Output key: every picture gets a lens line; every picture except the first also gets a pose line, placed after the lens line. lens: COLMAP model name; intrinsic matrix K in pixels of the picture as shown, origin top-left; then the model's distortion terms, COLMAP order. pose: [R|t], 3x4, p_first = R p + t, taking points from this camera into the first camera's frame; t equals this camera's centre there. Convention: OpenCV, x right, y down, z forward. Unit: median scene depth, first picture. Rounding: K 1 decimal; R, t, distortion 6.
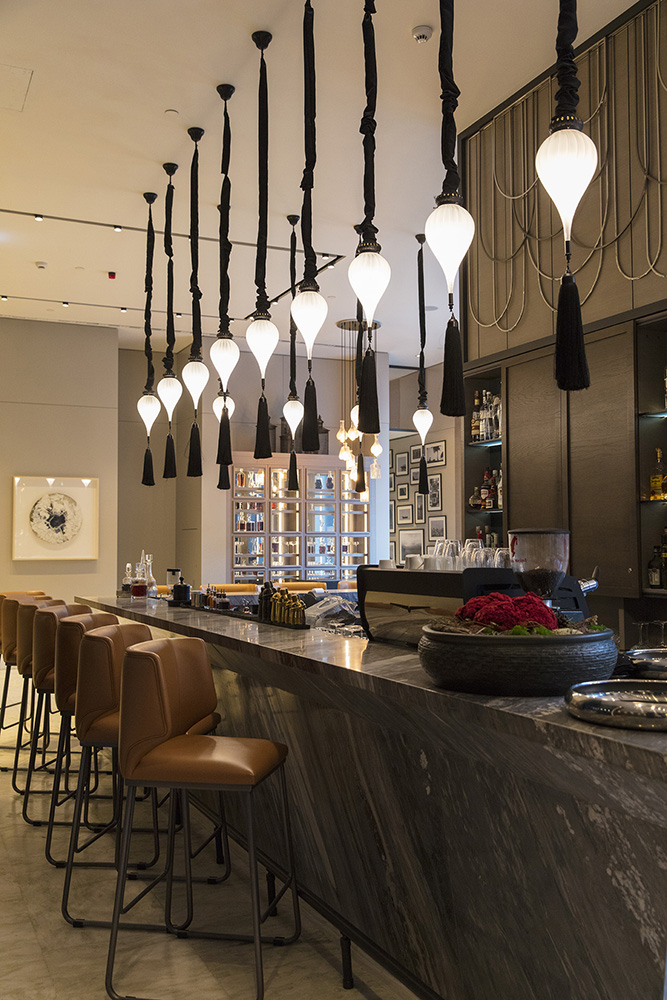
lens RADIAL K [[989.1, 0, 333.2], [0, 989.1, 498.4], [0, 0, 1]] dist [-0.000271, 0.000000]
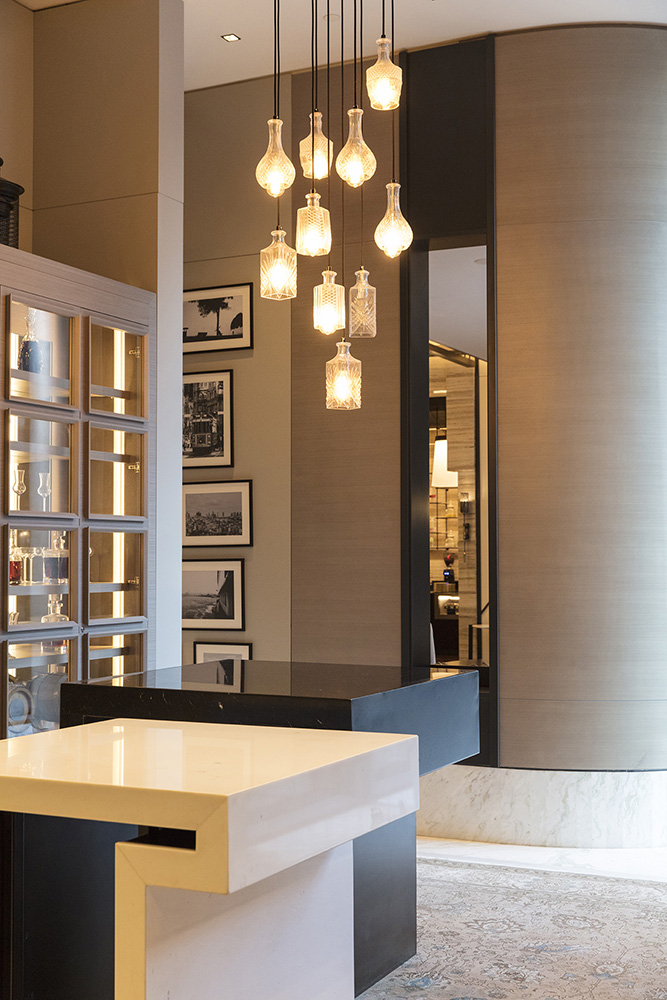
lens RADIAL K [[1269.4, 0, 333.9], [0, 1269.4, 500.8], [0, 0, 1]] dist [0.011406, 0.000000]
pose [[0.779242, 0.025139, 0.626218, -0.167240], [-0.034612, 0.999396, 0.002950, 0.022859], [-0.625766, -0.023973, 0.779642, 0.591920]]
